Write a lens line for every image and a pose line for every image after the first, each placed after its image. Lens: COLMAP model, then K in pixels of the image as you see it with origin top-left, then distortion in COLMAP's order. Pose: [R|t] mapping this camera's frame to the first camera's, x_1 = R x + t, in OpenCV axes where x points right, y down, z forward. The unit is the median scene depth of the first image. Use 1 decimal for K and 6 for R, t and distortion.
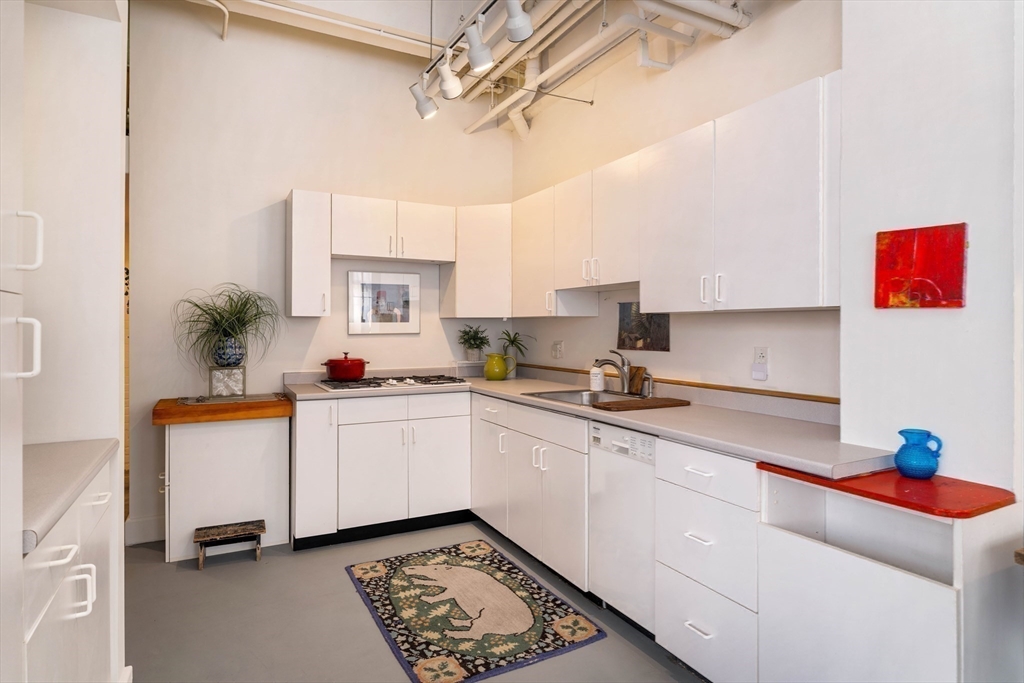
lens RADIAL K [[559.4, 0, 533.2], [0, 559.4, 329.2], [0, 0, 1]] dist [-0.011256, 0.001041]
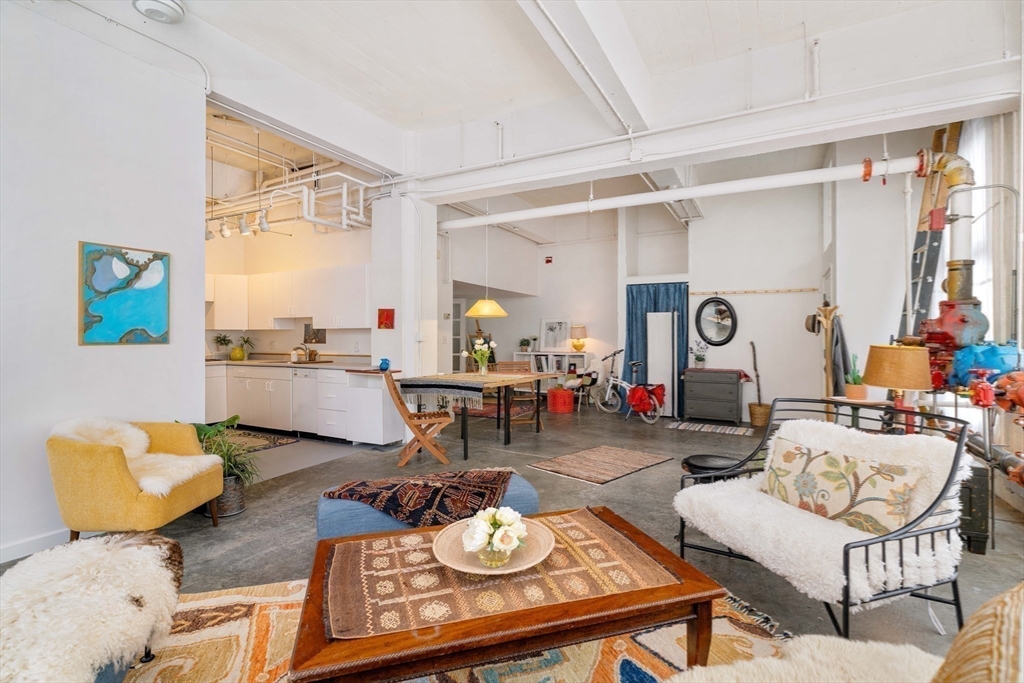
lens RADIAL K [[470.6, 0, 509.1], [0, 470.6, 336.1], [0, 0, 1]] dist [0.002915, -0.000225]
pose [[0.843521, -0.000577, 0.537096, -0.194247], [0.002910, 0.999990, -0.003496, 0.015179], [-0.537089, 0.004512, 0.843514, -1.201387]]
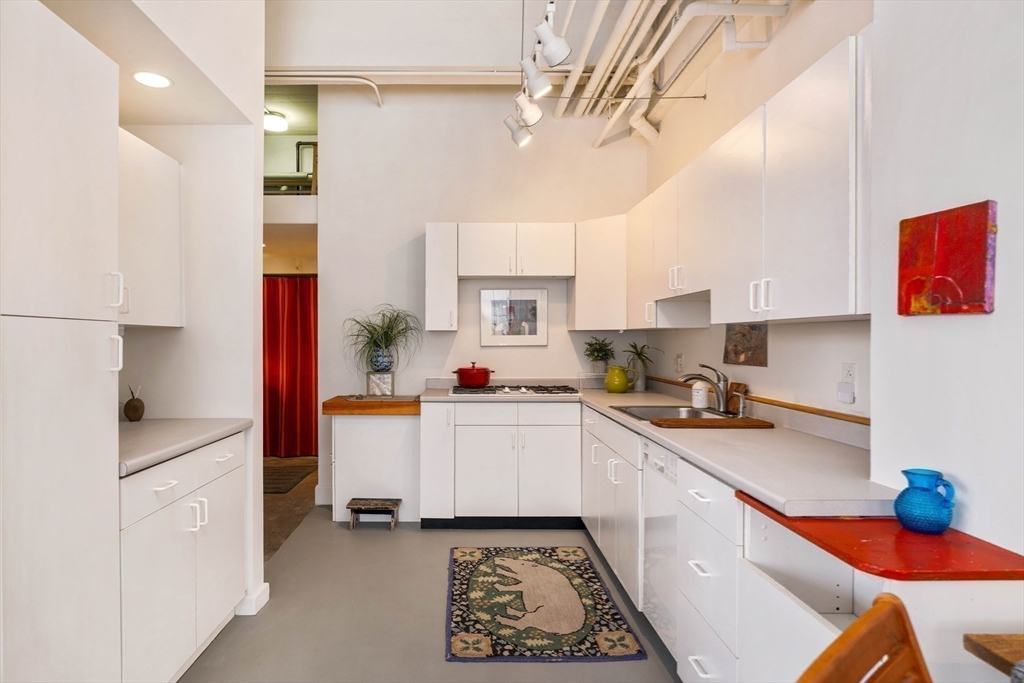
lens RADIAL K [[577.6, 0, 513.5], [0, 577.6, 343.5], [0, 0, 1]] dist [-0.015928, 0.000878]
pose [[0.883425, 0.001962, -0.468568, 0.322001], [-0.000097, 0.999992, 0.004005, -0.000589], [0.468572, -0.003493, 0.883418, 0.010155]]
